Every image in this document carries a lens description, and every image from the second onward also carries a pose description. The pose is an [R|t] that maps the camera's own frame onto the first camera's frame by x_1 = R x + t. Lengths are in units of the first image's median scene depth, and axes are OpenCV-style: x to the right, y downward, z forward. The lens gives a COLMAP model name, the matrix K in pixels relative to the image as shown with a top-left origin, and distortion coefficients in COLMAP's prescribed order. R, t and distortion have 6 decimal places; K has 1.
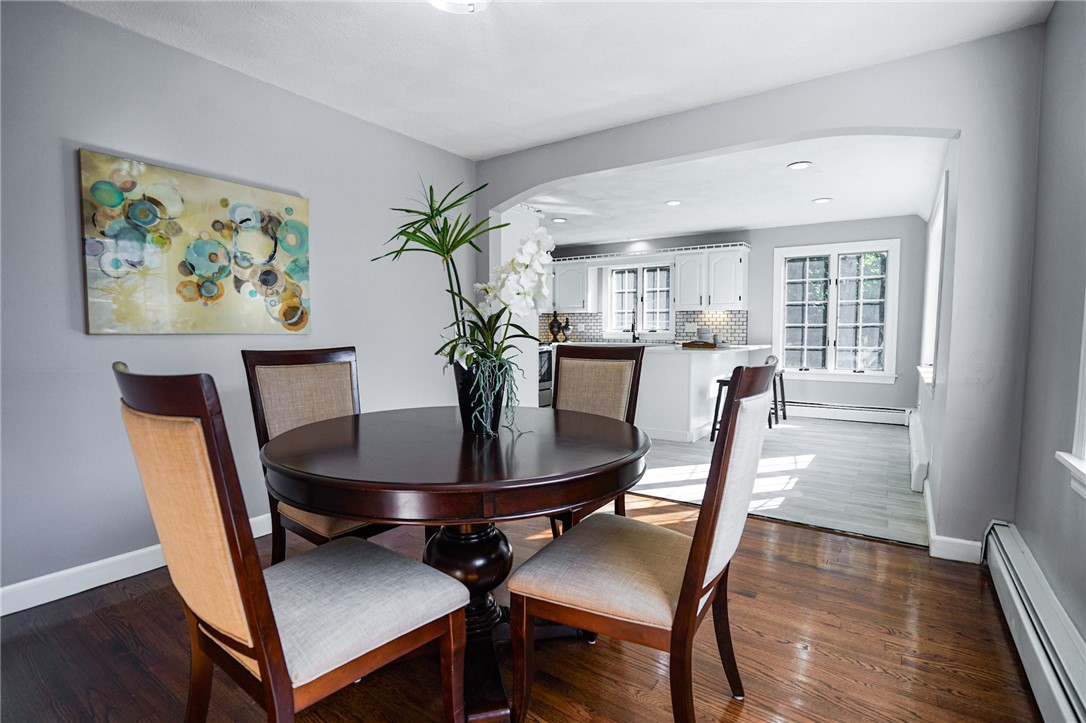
lens RADIAL K [[512.7, 0, 555.3], [0, 512.7, 366.1], [0, 0, 1]] dist [-0.053427, 0.022671]
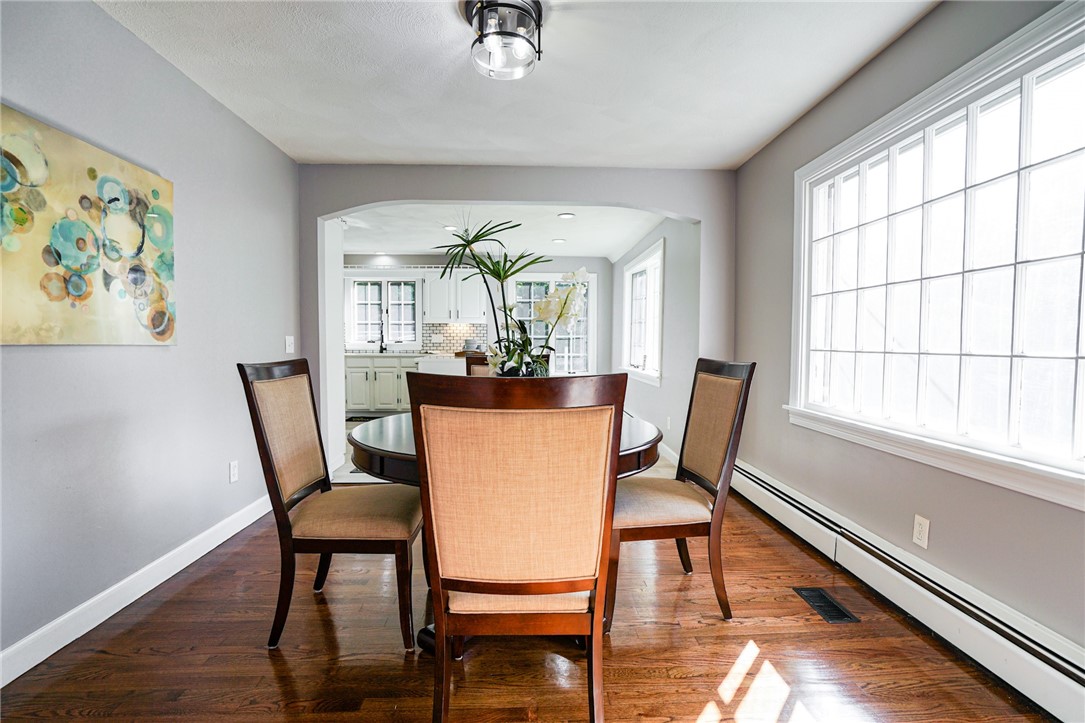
lens RADIAL K [[505.9, 0, 548.8], [0, 505.9, 366.1], [0, 0, 1]] dist [-0.054540, 0.020568]
pose [[0.792668, -0.028770, 0.608974, -0.542419], [0.041701, 0.999105, -0.007079, 0.001798], [-0.608226, 0.031006, 0.793158, -0.007107]]
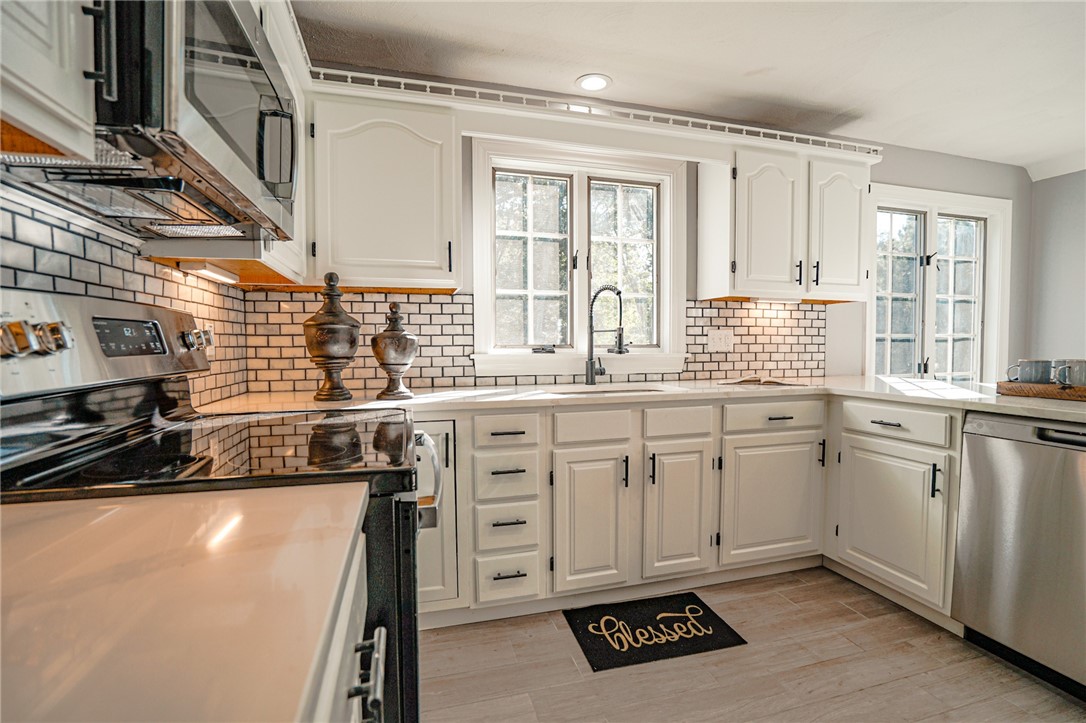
lens RADIAL K [[506.4, 0, 549.3], [0, 506.4, 366.1], [0, 0, 1]] dist [-0.054540, 0.020568]
pose [[0.645137, -0.037191, 0.763161, -0.348448], [0.057041, 0.998372, 0.000435, -0.166806], [-0.761935, 0.043251, 0.646208, 2.223480]]
